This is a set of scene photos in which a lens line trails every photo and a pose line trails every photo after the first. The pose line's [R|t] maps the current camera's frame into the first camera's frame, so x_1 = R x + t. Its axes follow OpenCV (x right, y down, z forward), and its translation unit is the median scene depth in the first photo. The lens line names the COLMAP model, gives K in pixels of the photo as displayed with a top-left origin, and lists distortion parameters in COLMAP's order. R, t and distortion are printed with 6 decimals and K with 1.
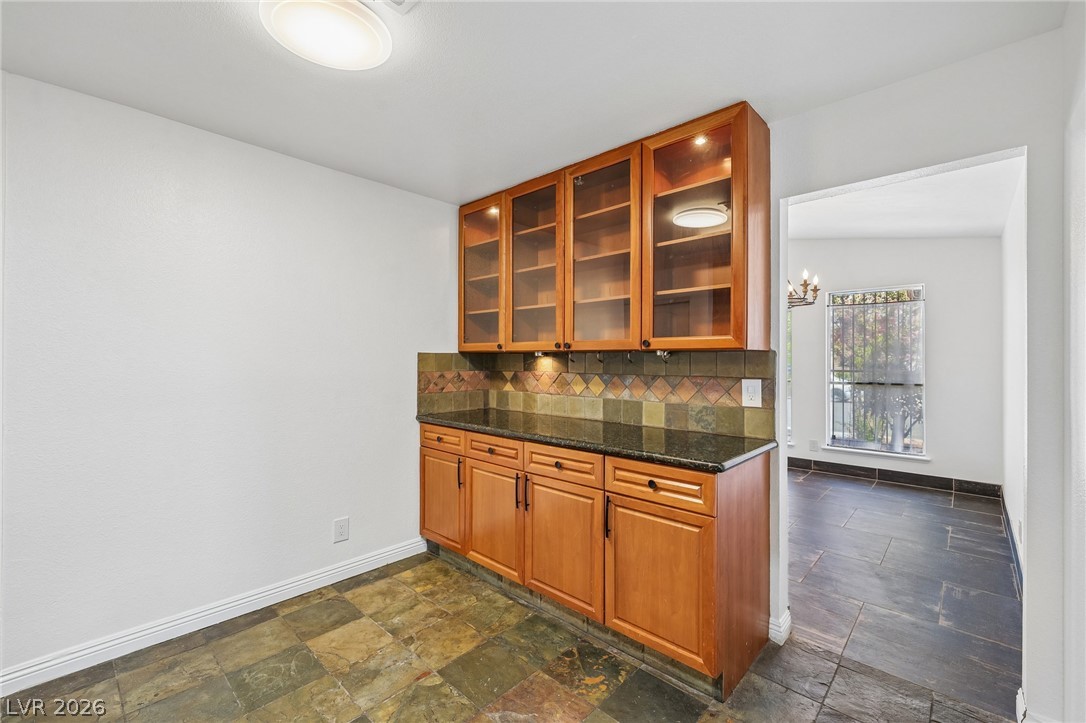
lens RADIAL K [[458.9, 0, 542.0], [0, 458.9, 357.9], [0, 0, 1]] dist [-0.001627, 0.000062]
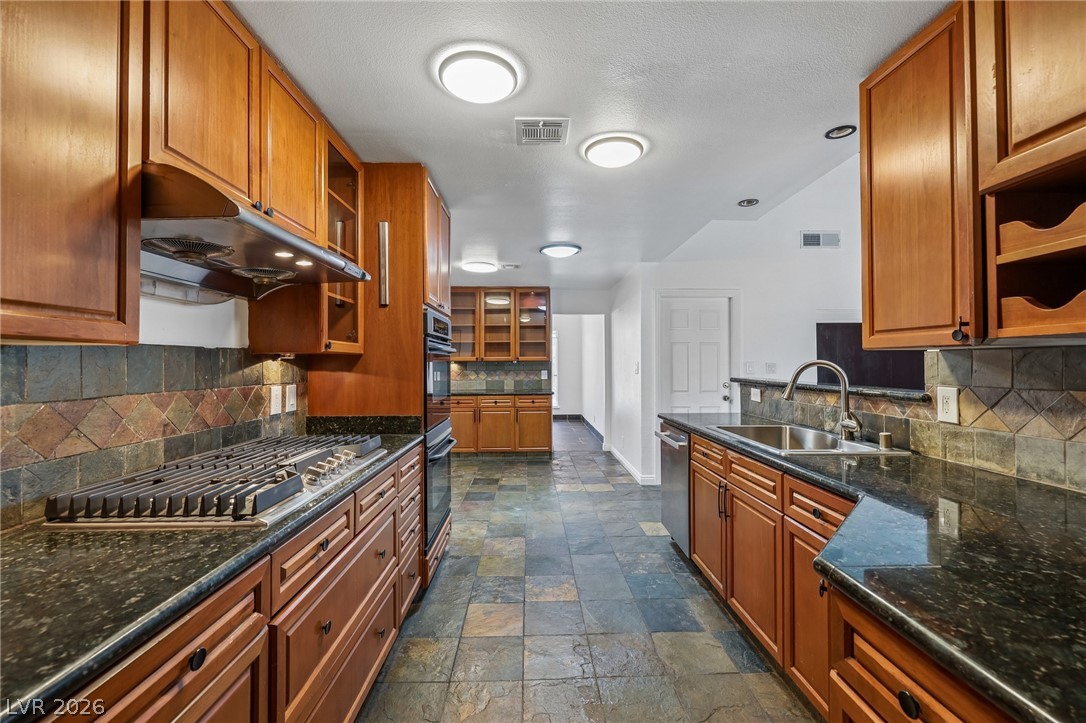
lens RADIAL K [[458.9, 0, 543.6], [0, 458.9, 360.9], [0, 0, 1]] dist [-0.001627, 0.000062]
pose [[0.718993, -0.001622, 0.695016, -1.529257], [0.006885, 0.999965, -0.004789, -0.001366], [-0.694984, 0.008228, 0.718979, -1.096045]]
